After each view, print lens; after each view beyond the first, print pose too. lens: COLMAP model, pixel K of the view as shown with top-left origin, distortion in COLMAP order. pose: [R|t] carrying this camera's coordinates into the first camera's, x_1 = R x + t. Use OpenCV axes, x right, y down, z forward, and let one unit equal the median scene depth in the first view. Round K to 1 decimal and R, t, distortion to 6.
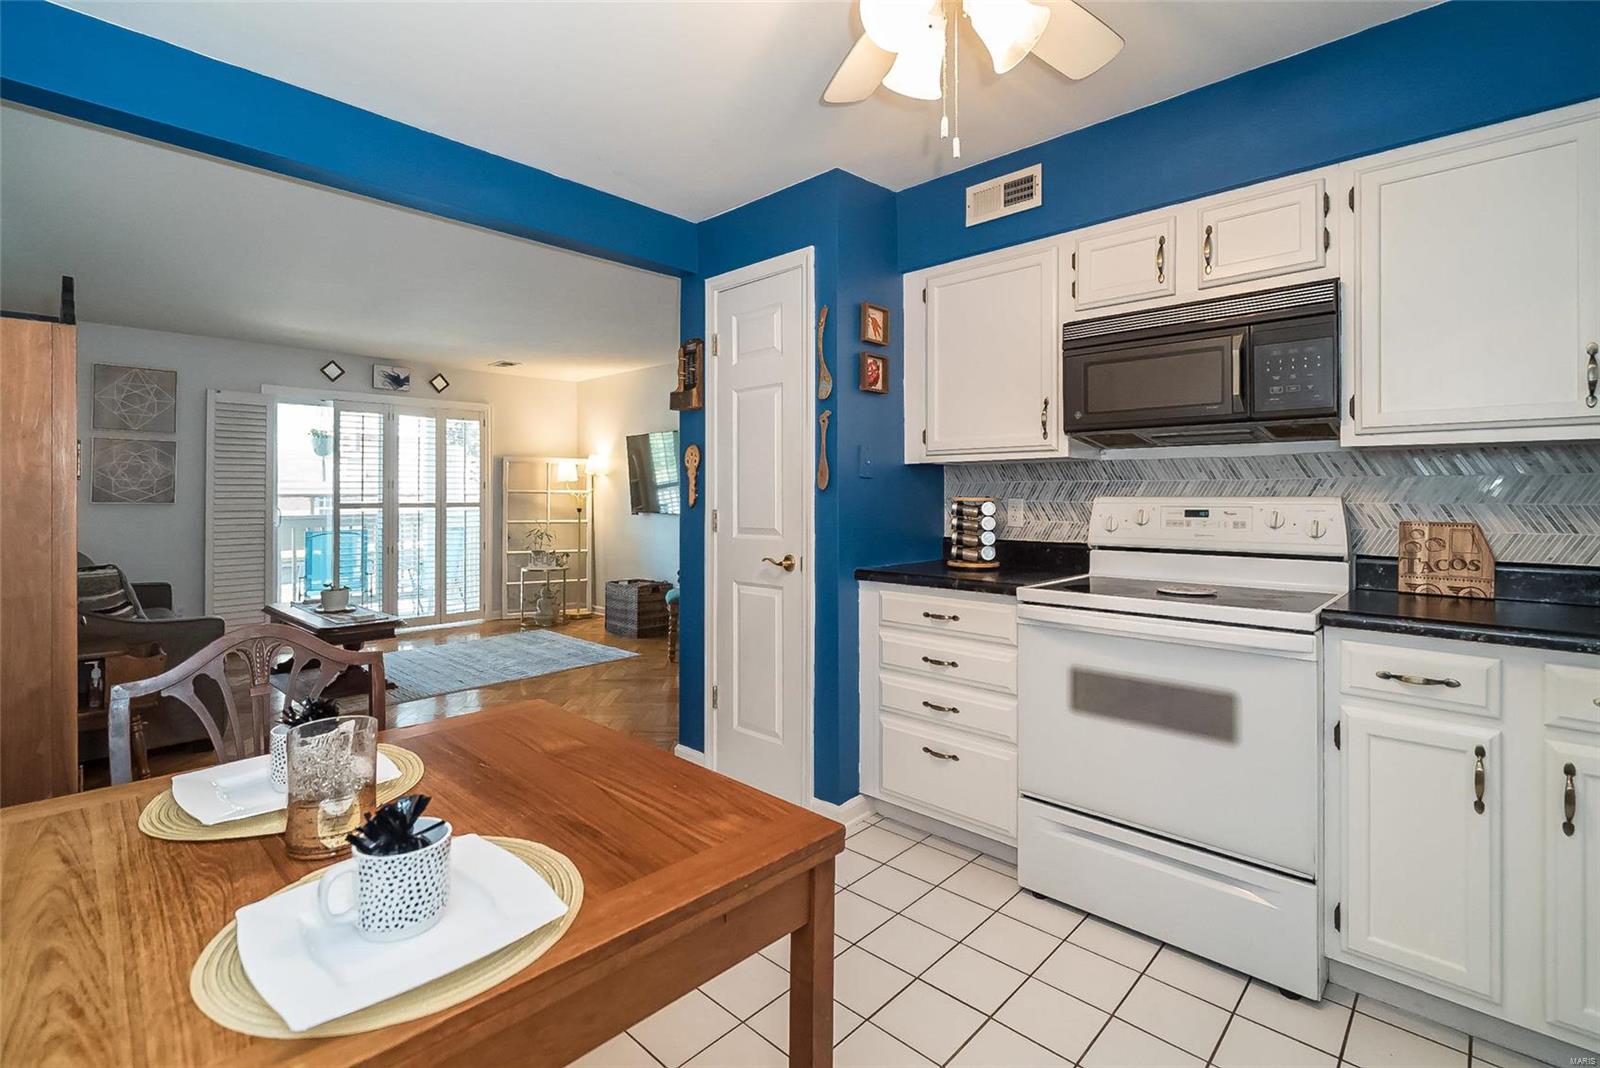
lens RADIAL K [[725.5, 0, 792.3], [0, 725.5, 496.7], [0, 0, 1]] dist [0.000859, 0.000127]
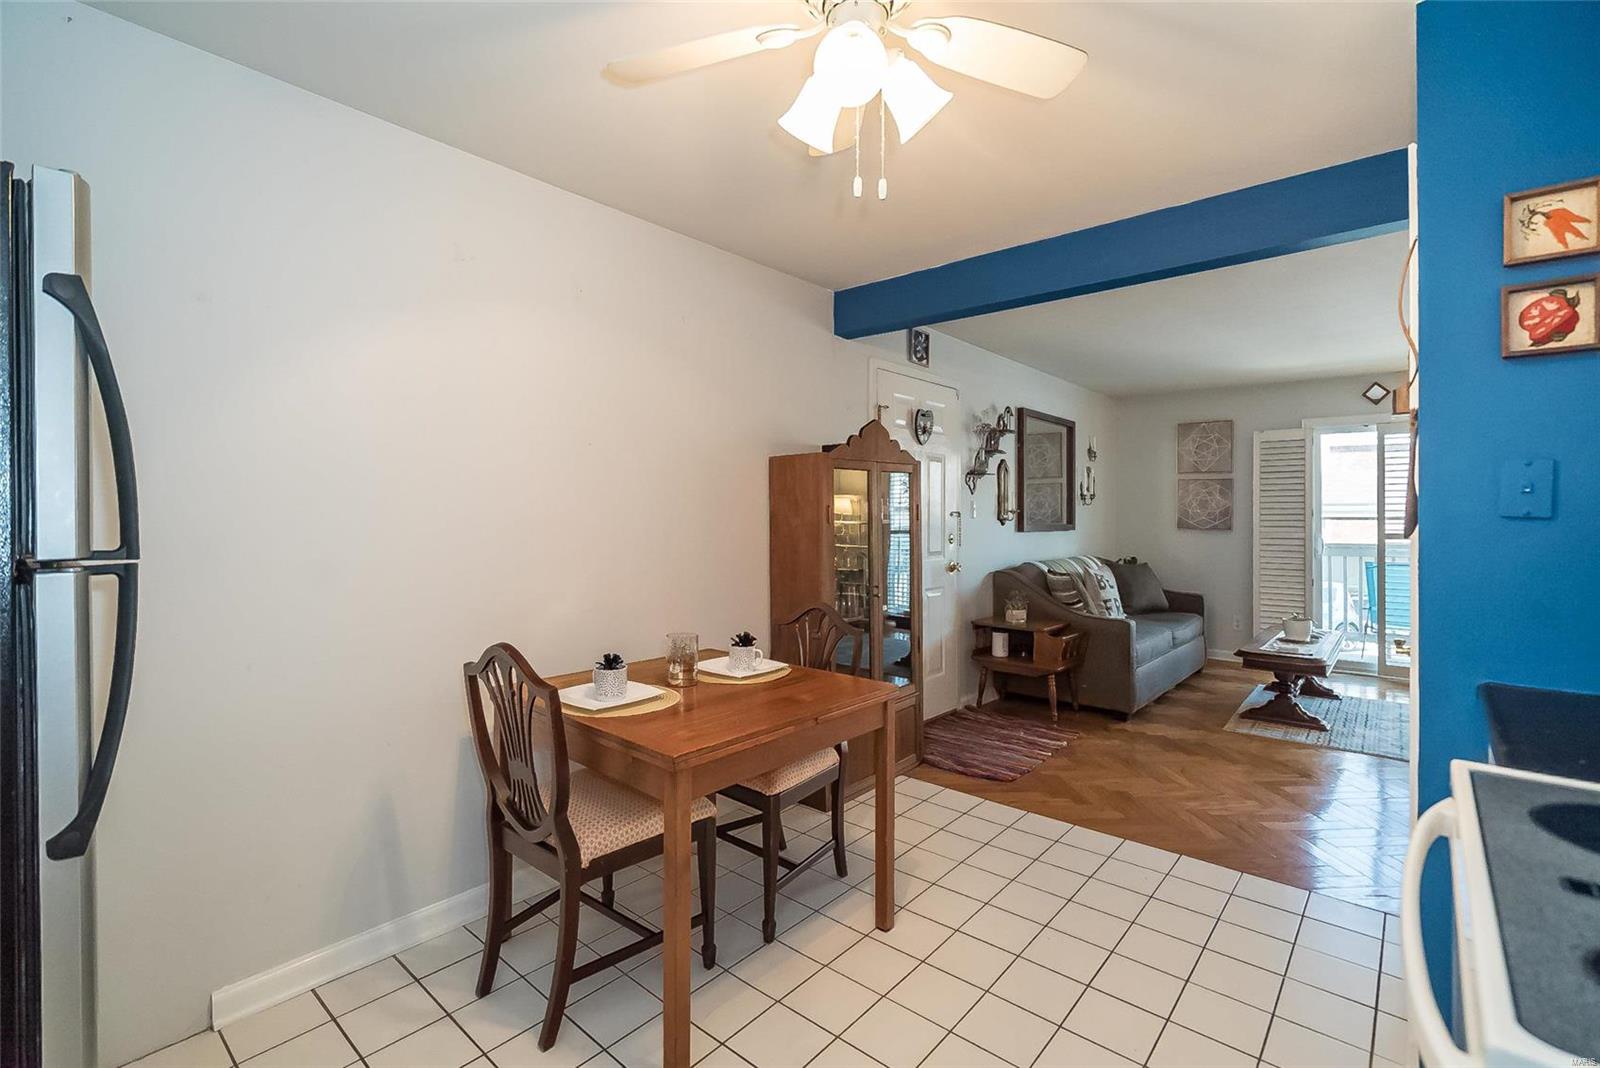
lens RADIAL K [[725.5, 0, 792.3], [0, 725.5, 496.7], [0, 0, 1]] dist [0.000859, 0.000127]
pose [[0.044353, -0.026608, -0.998662, 0.317313], [-0.001994, 0.999641, -0.026722, -0.013027], [0.999014, 0.003177, 0.044284, 0.225561]]
